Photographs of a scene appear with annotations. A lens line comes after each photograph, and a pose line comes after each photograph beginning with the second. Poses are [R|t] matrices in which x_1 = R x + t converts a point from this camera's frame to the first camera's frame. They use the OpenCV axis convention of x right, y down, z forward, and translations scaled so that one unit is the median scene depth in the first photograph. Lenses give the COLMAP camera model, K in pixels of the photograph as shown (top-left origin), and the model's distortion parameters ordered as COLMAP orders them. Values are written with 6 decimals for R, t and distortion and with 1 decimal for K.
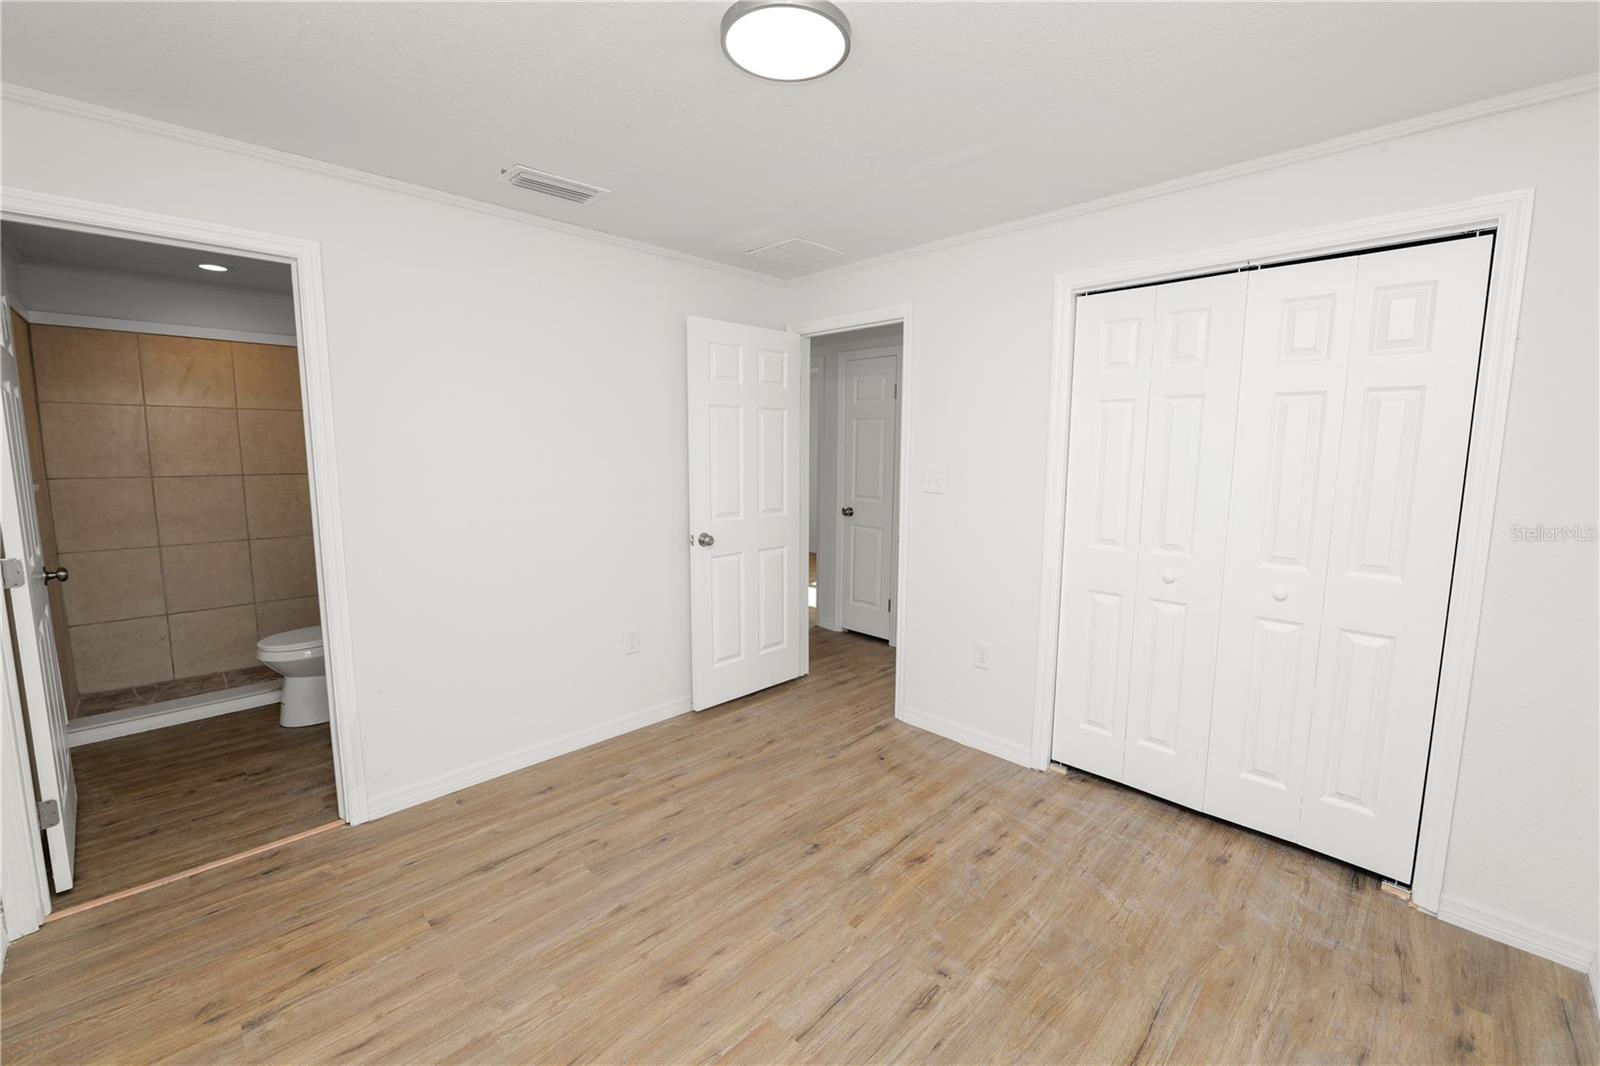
lens RADIAL K [[643.3, 0, 798.8], [0, 643.3, 527.7], [0, 0, 1]] dist [-0.009034, 0.000270]
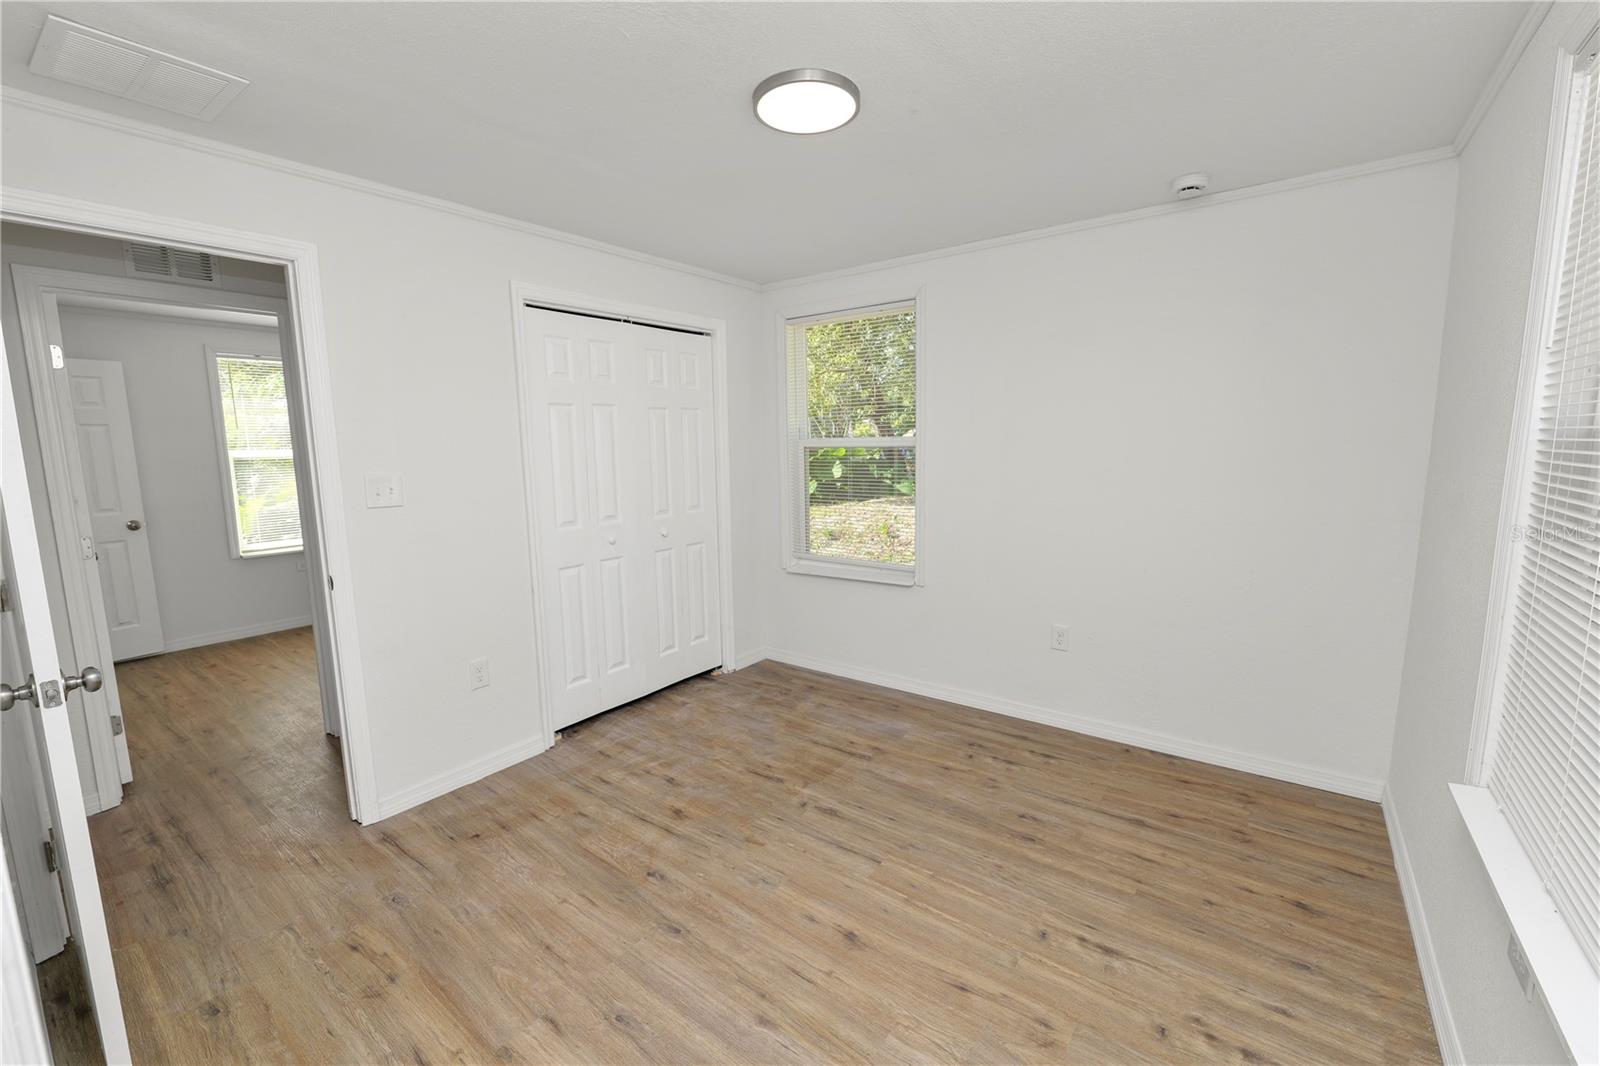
lens RADIAL K [[654.1, 0, 796.6], [0, 654.1, 529.9], [0, 0, 1]] dist [-0.010057, -0.000084]
pose [[-0.138326, -0.135179, 0.981118, -0.936267], [0.142101, 0.977682, 0.154740, -0.114272], [-0.980139, 0.160822, -0.116030, 0.899098]]
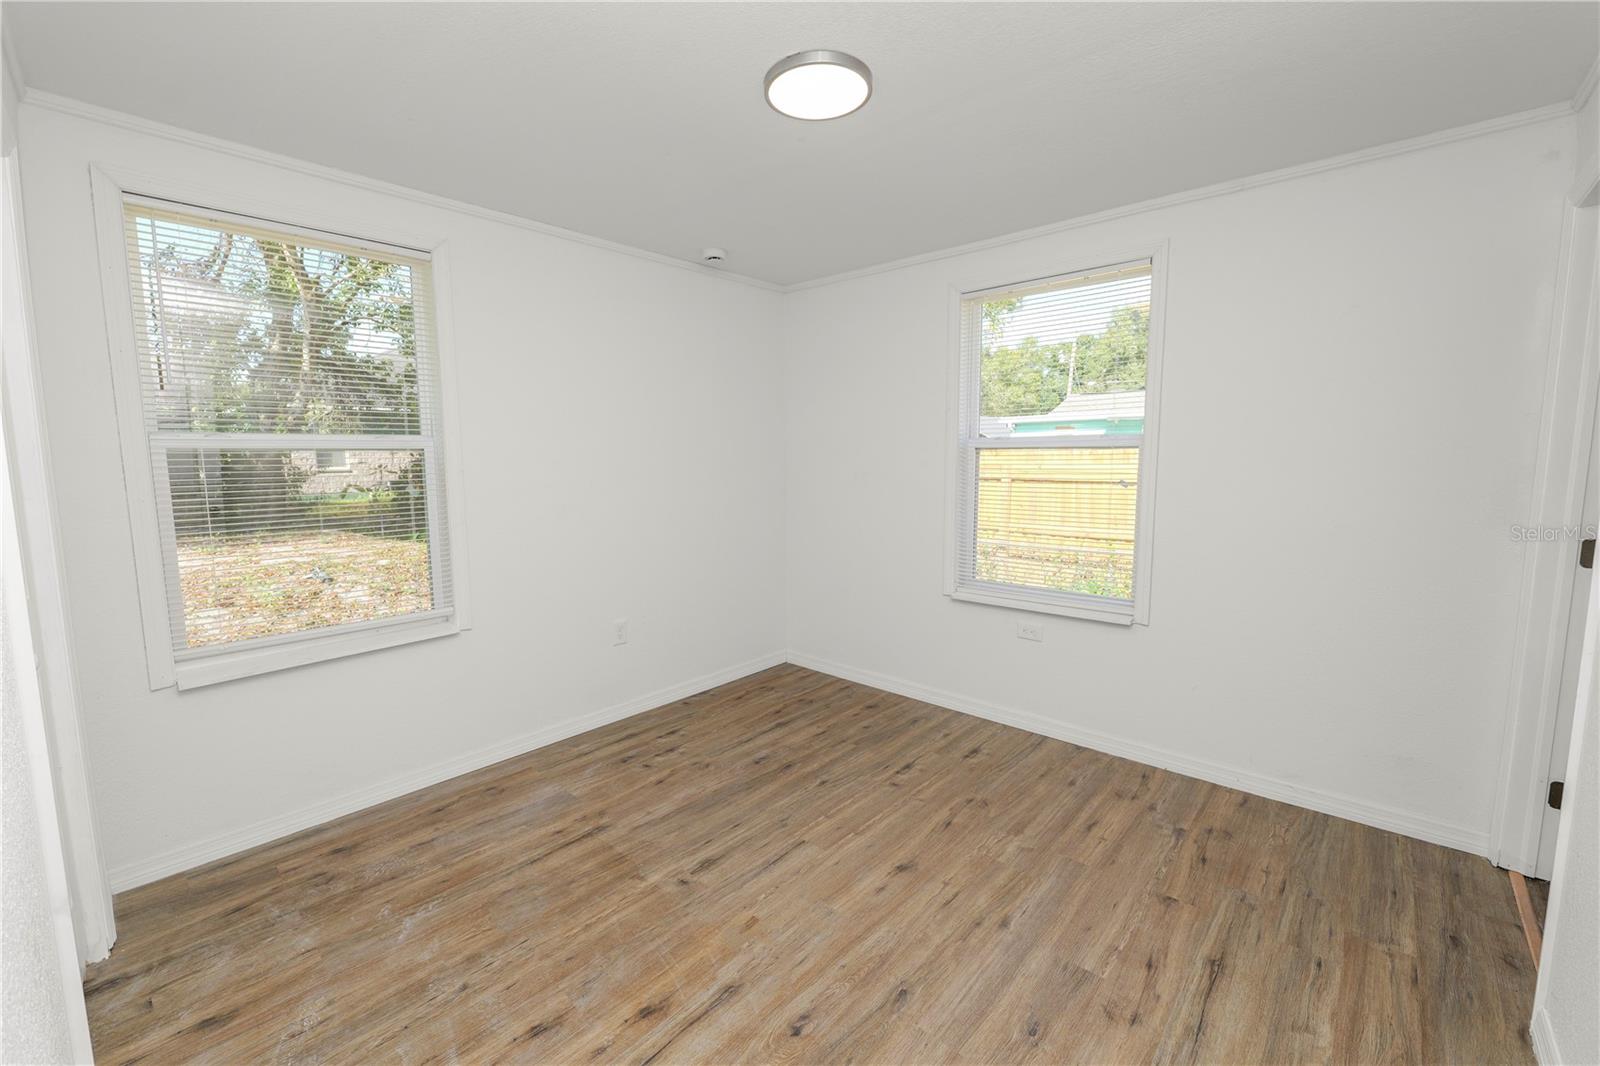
lens RADIAL K [[654.1, 0, 796.6], [0, 654.1, 529.9], [0, 0, 1]] dist [-0.010057, -0.000084]
pose [[-0.998785, 0.006925, -0.048786, 0.059897], [-0.004894, 0.971238, 0.238061, -0.173599], [0.049031, 0.238011, -0.970024, 1.661381]]
